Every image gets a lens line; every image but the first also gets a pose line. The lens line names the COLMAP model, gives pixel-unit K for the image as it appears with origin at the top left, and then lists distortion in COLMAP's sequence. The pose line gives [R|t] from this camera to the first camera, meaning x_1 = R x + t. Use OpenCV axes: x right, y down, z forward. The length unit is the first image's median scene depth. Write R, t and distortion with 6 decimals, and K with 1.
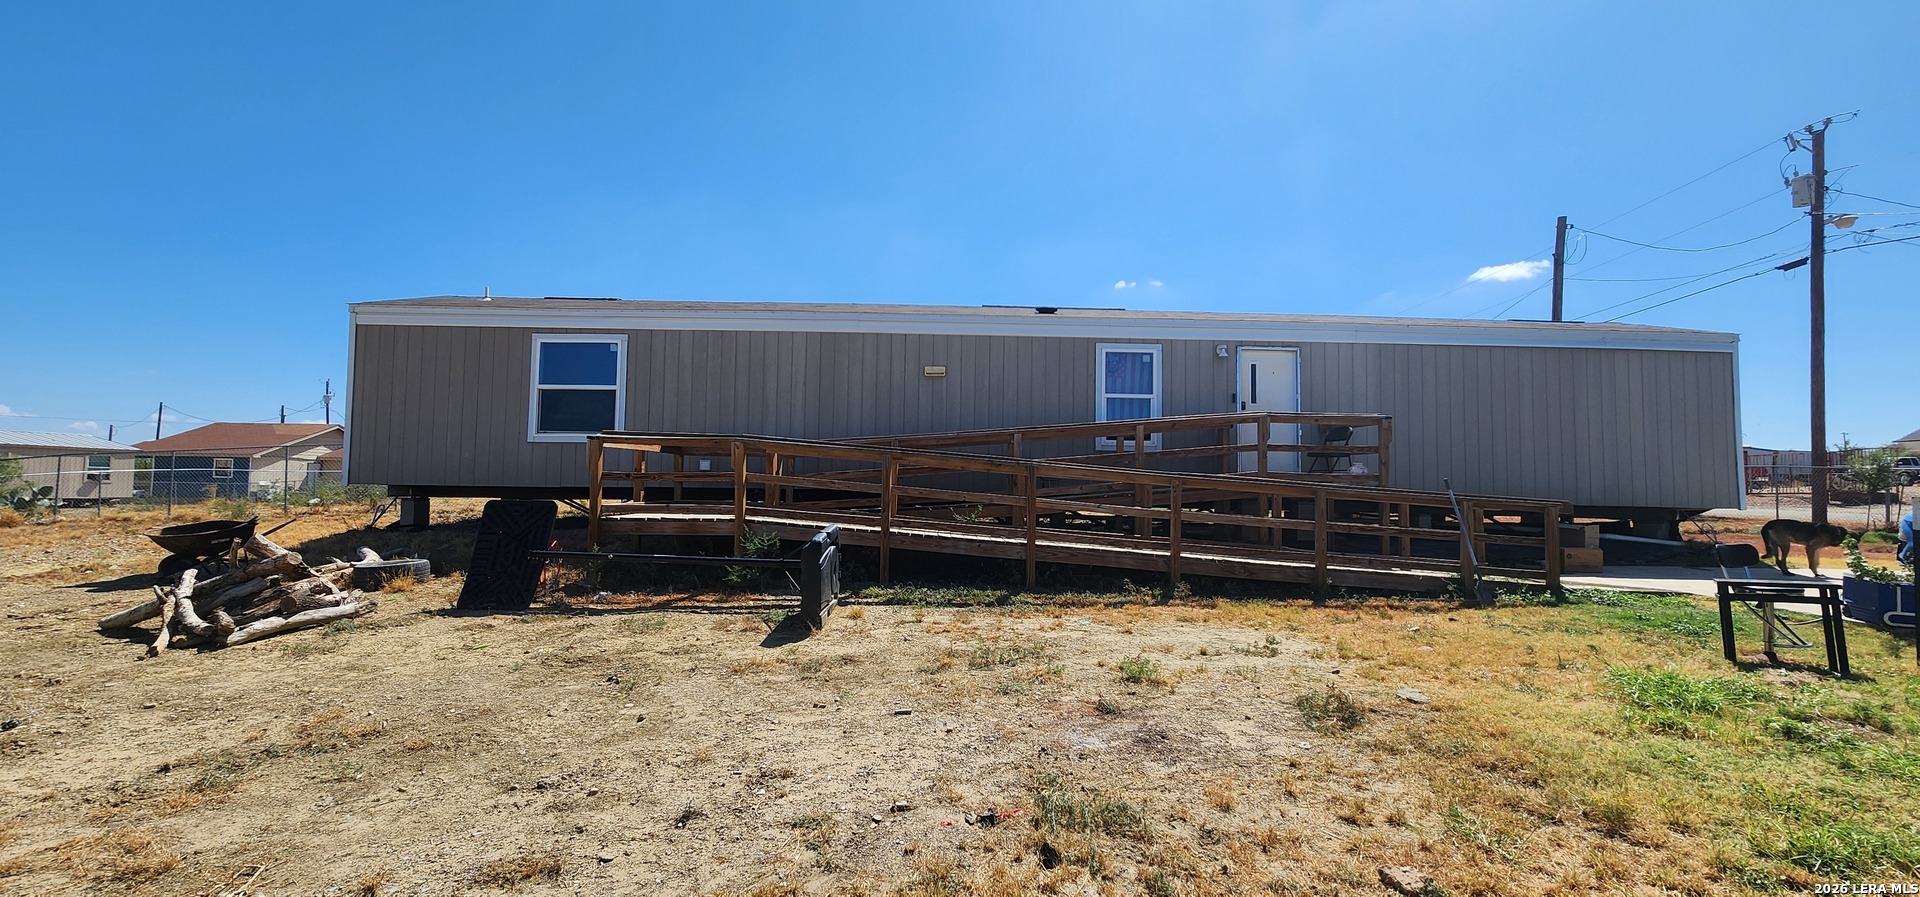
lens RADIAL K [[785.6, 0, 954.4], [0, 785.6, 451.2], [0, 0, 1]] dist [0.001507, -0.000319]
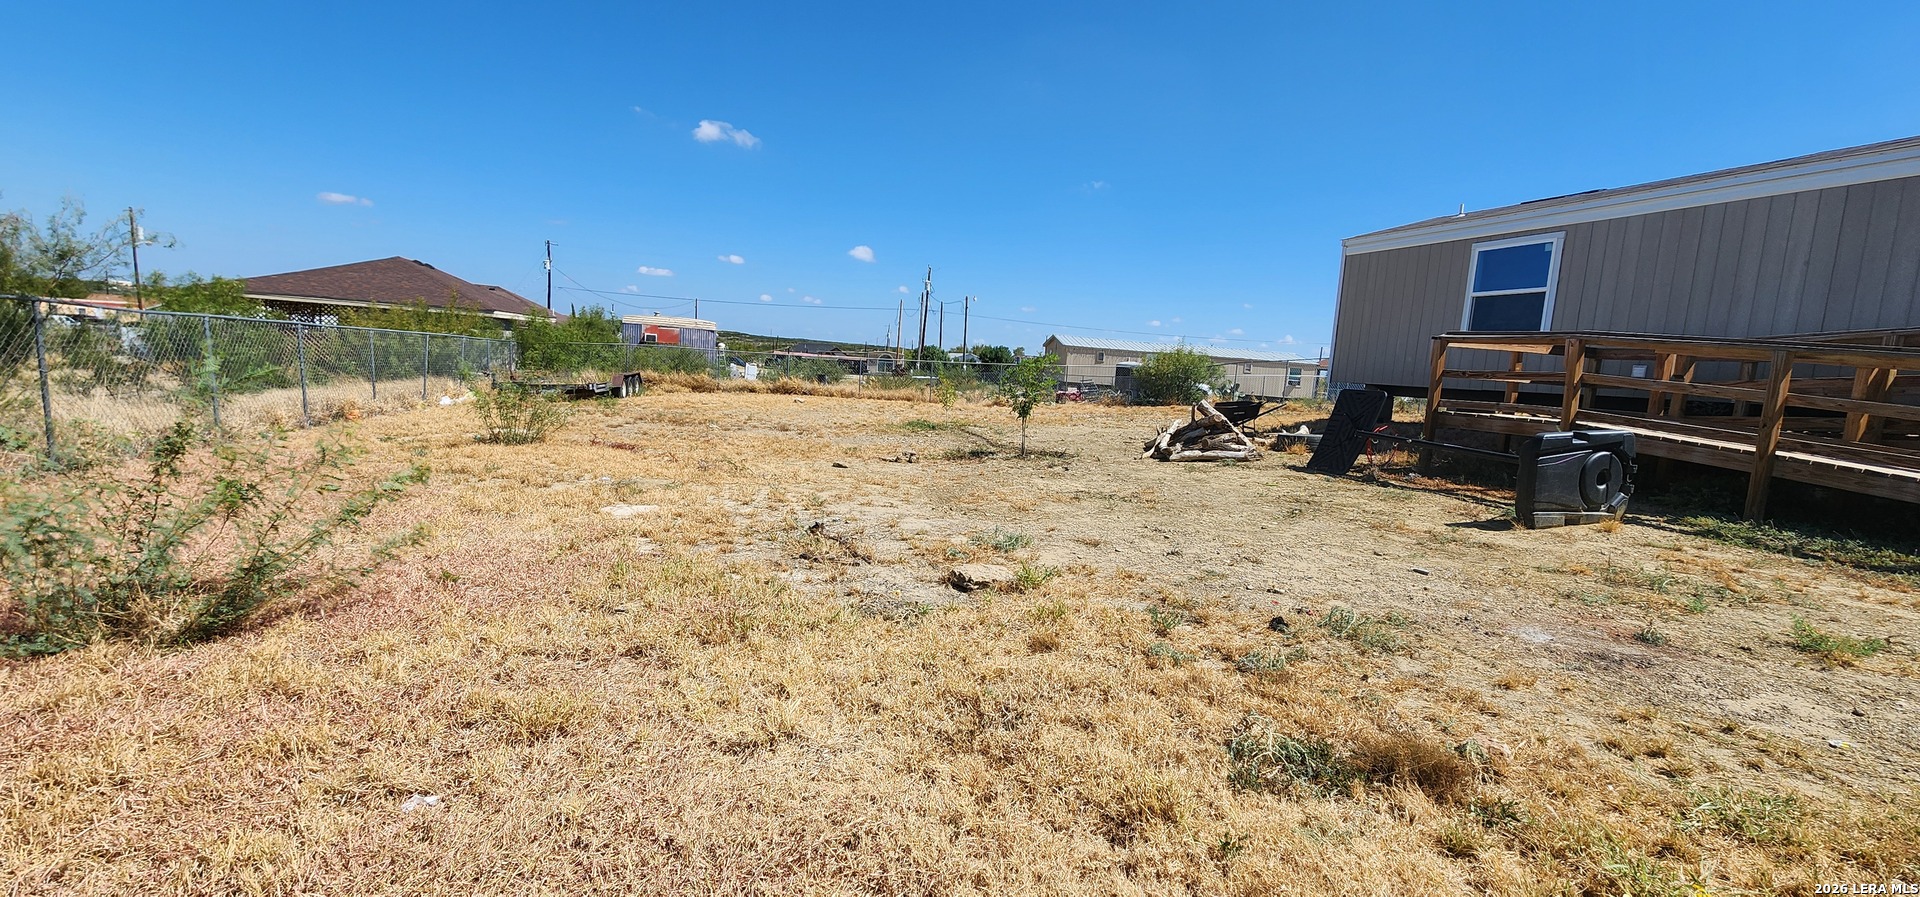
lens RADIAL K [[785.6, 0, 954.4], [0, 785.6, 451.2], [0, 0, 1]] dist [0.001507, -0.000319]
pose [[0.287057, 0.113270, -0.951193, 0.299082], [-0.017705, 0.993442, 0.112958, 0.020212], [0.957750, -0.015585, 0.287180, 0.023813]]
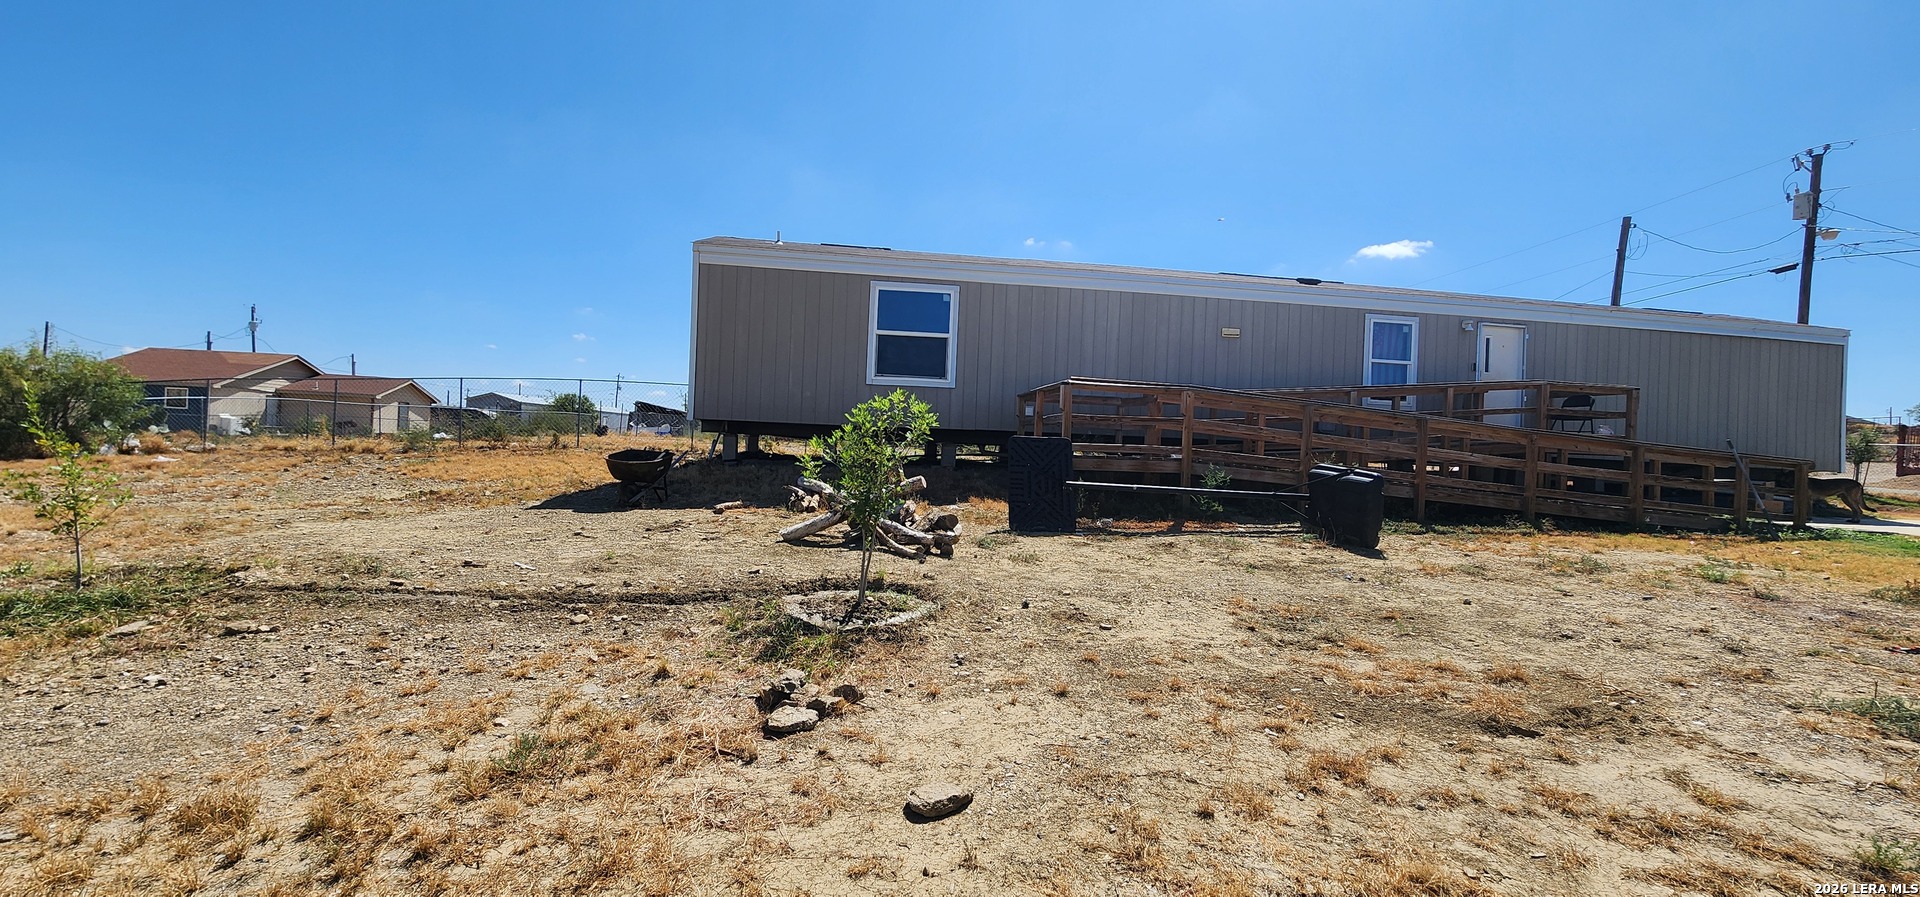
lens RADIAL K [[785.6, 0, 954.4], [0, 785.6, 451.2], [0, 0, 1]] dist [0.001507, -0.000319]
pose [[0.992620, 0.024284, 0.118813, -0.541145], [-0.031048, 0.997981, 0.055409, 0.015998], [-0.117228, -0.058689, 0.991369, -0.067237]]
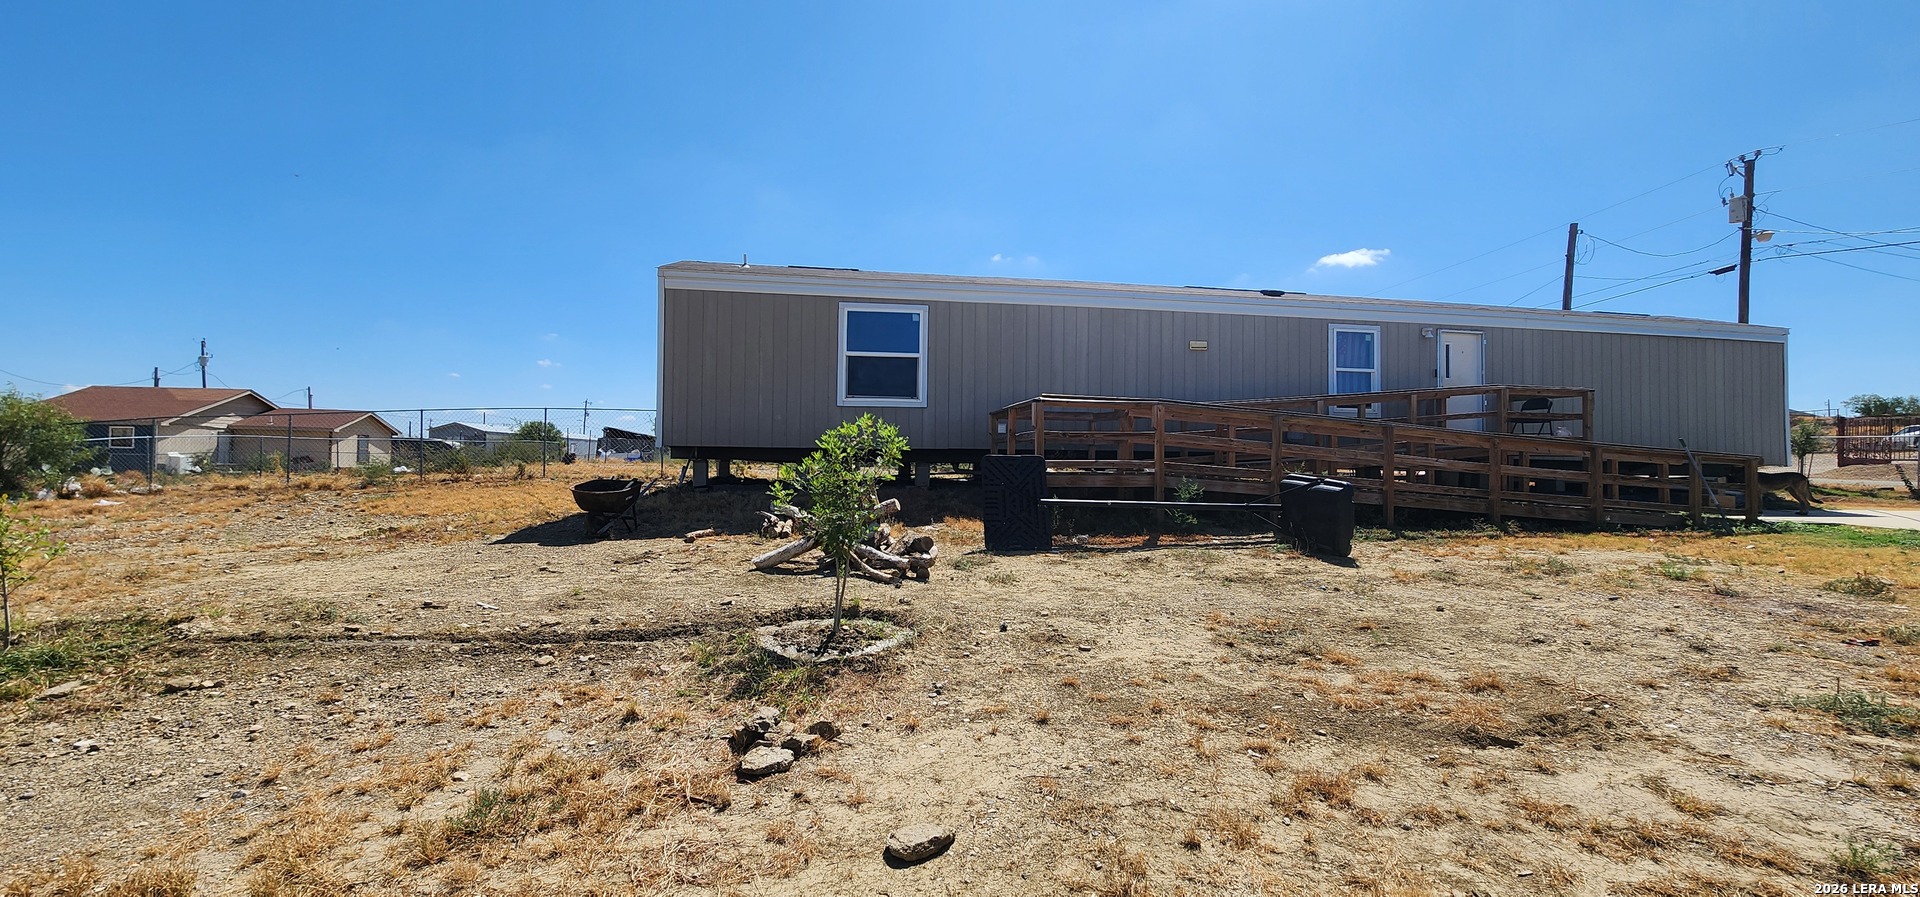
lens RADIAL K [[785.6, 0, 954.4], [0, 785.6, 451.2], [0, 0, 1]] dist [0.001507, -0.000319]
pose [[0.988504, -0.001389, 0.151189, -0.539727], [-0.003789, 0.999416, 0.033952, 0.012408], [-0.151148, -0.034135, 0.987922, -0.063038]]
